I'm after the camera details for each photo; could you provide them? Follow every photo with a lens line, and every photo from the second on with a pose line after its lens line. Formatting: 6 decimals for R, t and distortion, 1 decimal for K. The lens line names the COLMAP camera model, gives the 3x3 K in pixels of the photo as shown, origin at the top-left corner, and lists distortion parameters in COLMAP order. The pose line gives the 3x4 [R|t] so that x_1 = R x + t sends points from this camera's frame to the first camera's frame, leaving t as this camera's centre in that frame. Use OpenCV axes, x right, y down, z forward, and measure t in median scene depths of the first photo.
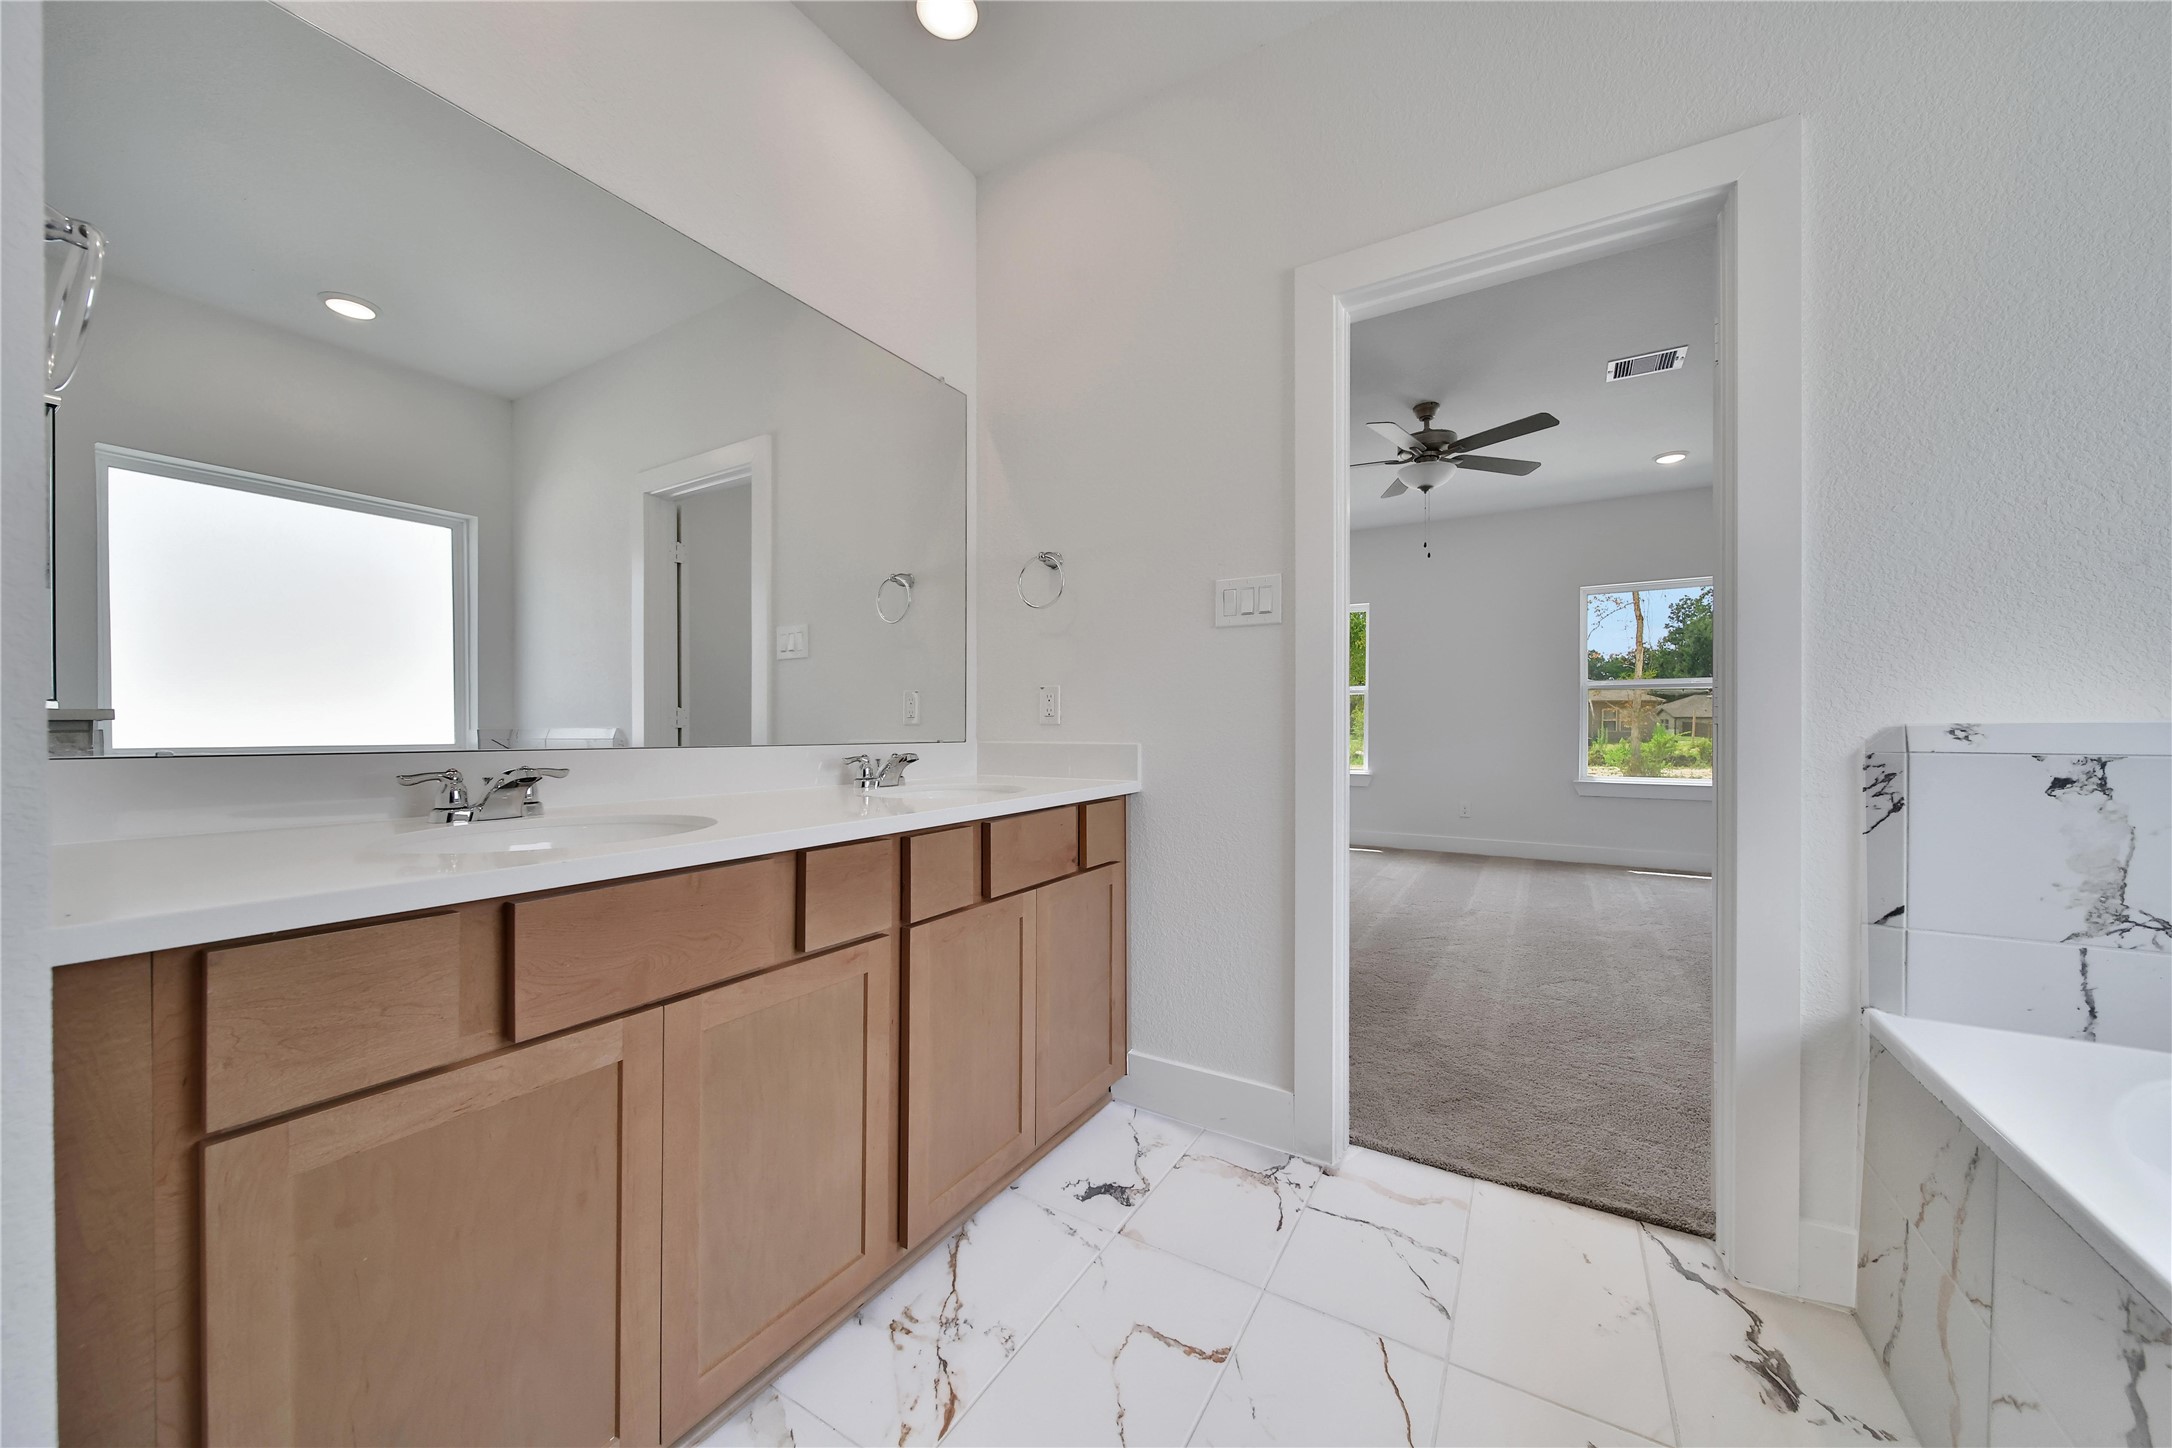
lens RADIAL K [[795.4, 0, 1046.2], [0, 795.4, 731.6], [0, 0, 1]] dist [-0.000207, -0.000359]
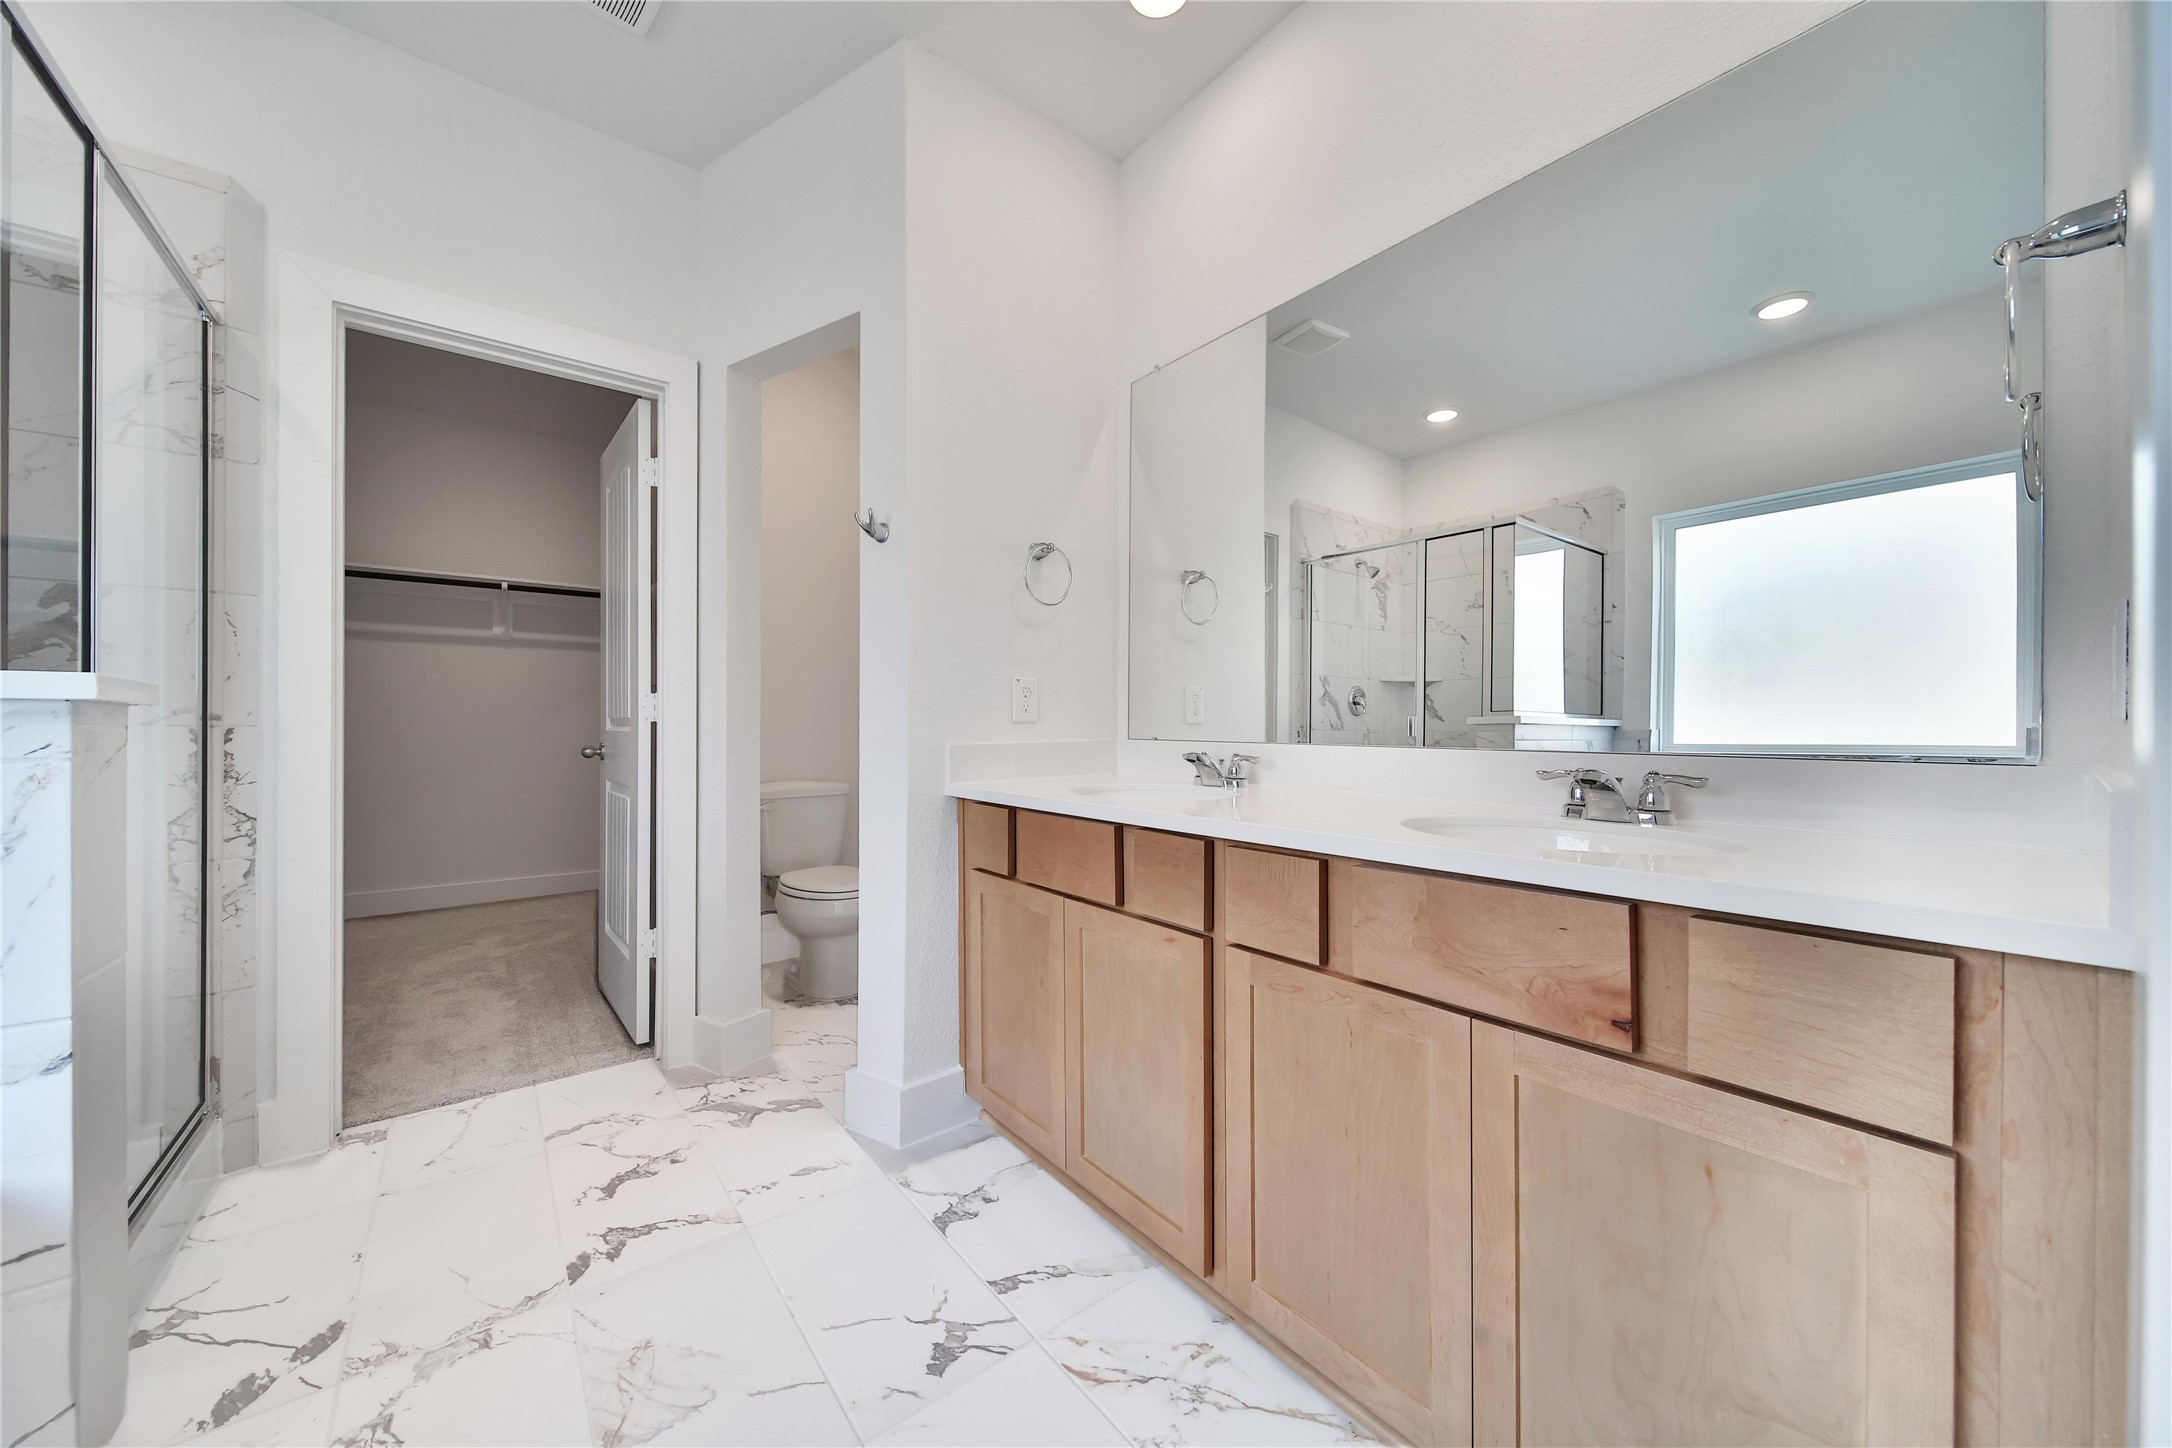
lens RADIAL K [[795.4, 0, 1109.6], [0, 795.4, 721.2], [0, 0, 1]] dist [-0.000207, -0.000359]
pose [[-0.328385, -0.004354, -0.944534, 0.528135], [-0.008299, 0.999964, -0.001724, -0.005769], [0.944507, 0.007273, -0.328409, 0.834943]]
